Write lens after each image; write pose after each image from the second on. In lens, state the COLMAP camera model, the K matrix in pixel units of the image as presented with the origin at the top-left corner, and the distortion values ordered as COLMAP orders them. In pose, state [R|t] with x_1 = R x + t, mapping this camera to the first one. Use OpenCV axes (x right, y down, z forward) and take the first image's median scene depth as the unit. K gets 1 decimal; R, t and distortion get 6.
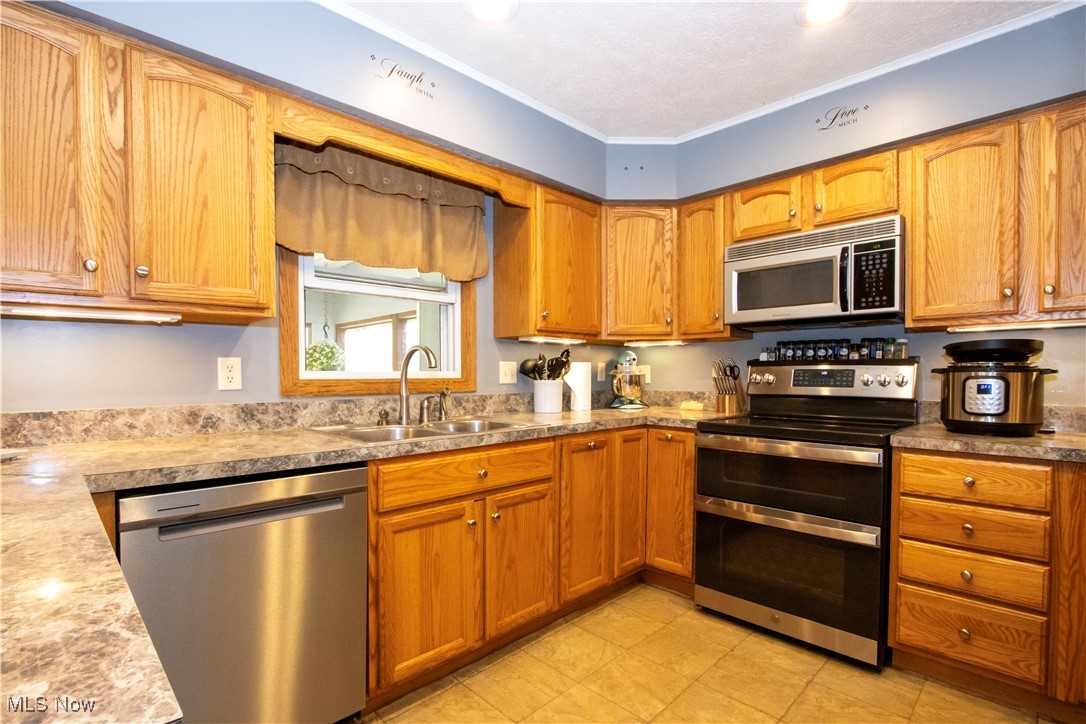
lens RADIAL K [[500.5, 0, 538.1], [0, 500.5, 371.9], [0, 0, 1]] dist [-0.000305, 0.000872]
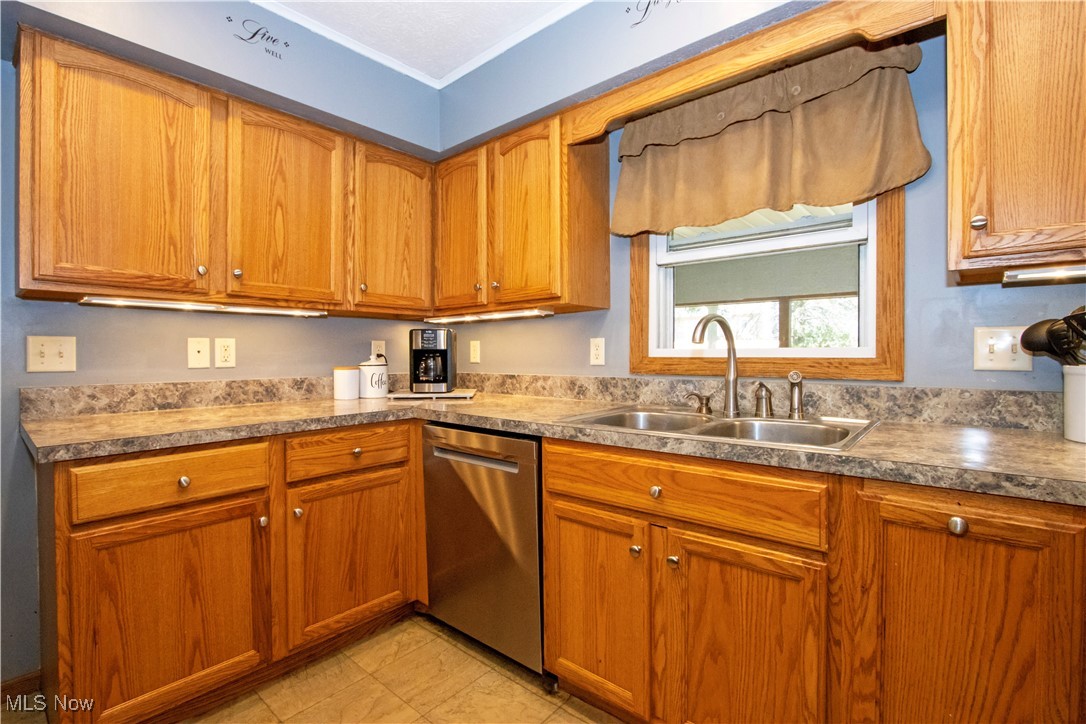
lens RADIAL K [[500.5, 0, 534.4], [0, 500.5, 356.8], [0, 0, 1]] dist [-0.000305, 0.000872]
pose [[0.112820, 0.008125, -0.993582, 0.542741], [0.005284, 0.999948, 0.008777, 0.004993], [0.993601, -0.006240, 0.112772, 0.703528]]
